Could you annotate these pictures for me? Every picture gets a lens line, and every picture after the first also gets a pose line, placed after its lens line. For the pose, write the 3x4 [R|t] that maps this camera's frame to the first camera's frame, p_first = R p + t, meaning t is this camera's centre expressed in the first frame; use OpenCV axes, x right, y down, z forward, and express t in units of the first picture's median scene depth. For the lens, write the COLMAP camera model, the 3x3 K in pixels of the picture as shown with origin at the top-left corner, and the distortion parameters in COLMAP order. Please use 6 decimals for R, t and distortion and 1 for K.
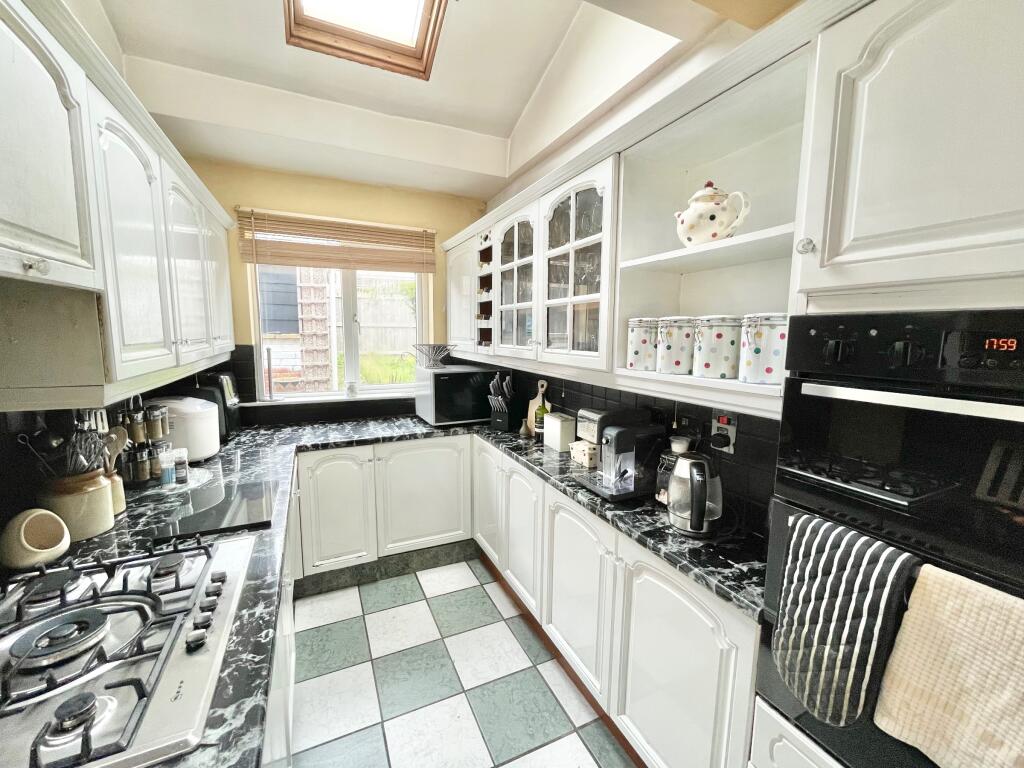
lens RADIAL K [[413.1, 0, 509.5], [0, 413.1, 383.4], [0, 0, 1]] dist [-0.007875, 0.000152]
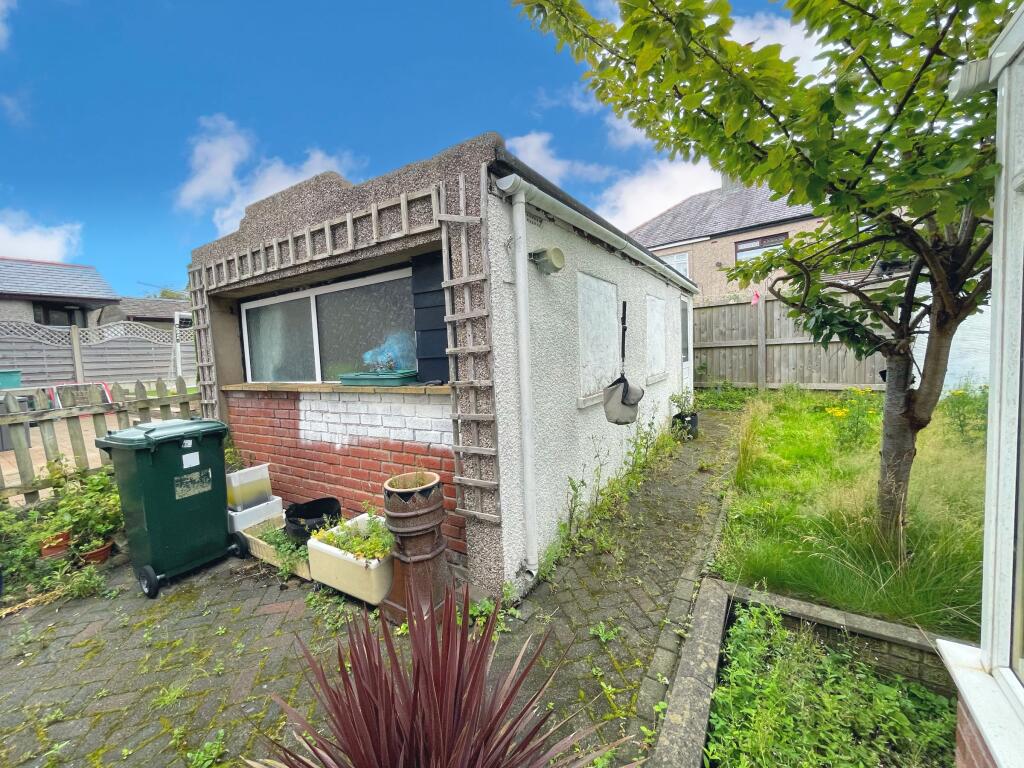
lens RADIAL K [[413.1, 0, 514.6], [0, 413.1, 383.6], [0, 0, 1]] dist [-0.007875, 0.000152]
pose [[0.519456, 0.033938, -0.853823, -0.058536], [-0.063747, 0.997966, 0.000884, -0.124432], [0.852116, 0.053969, 0.520562, 0.791710]]
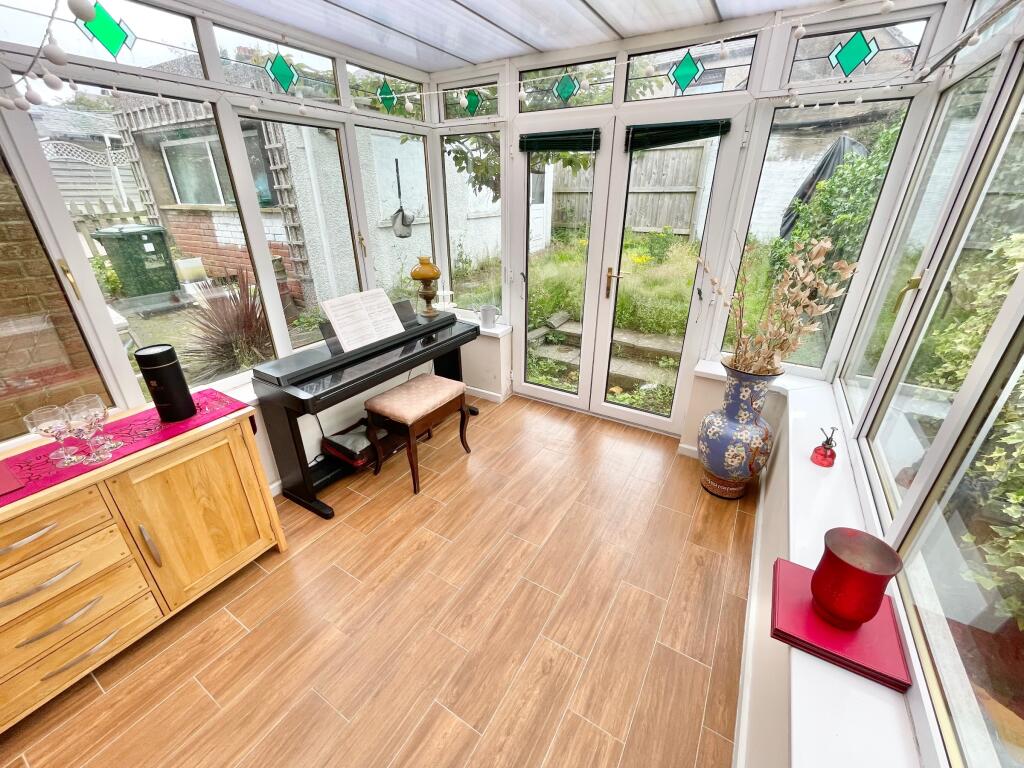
lens RADIAL K [[413.1, 0, 514.0], [0, 413.1, 381.3], [0, 0, 1]] dist [-0.007875, 0.000152]
pose [[0.550609, 0.345504, -0.759906, 0.582669], [-0.104373, 0.931675, 0.347976, -0.128804], [0.828213, -0.112285, 0.549050, 0.862314]]
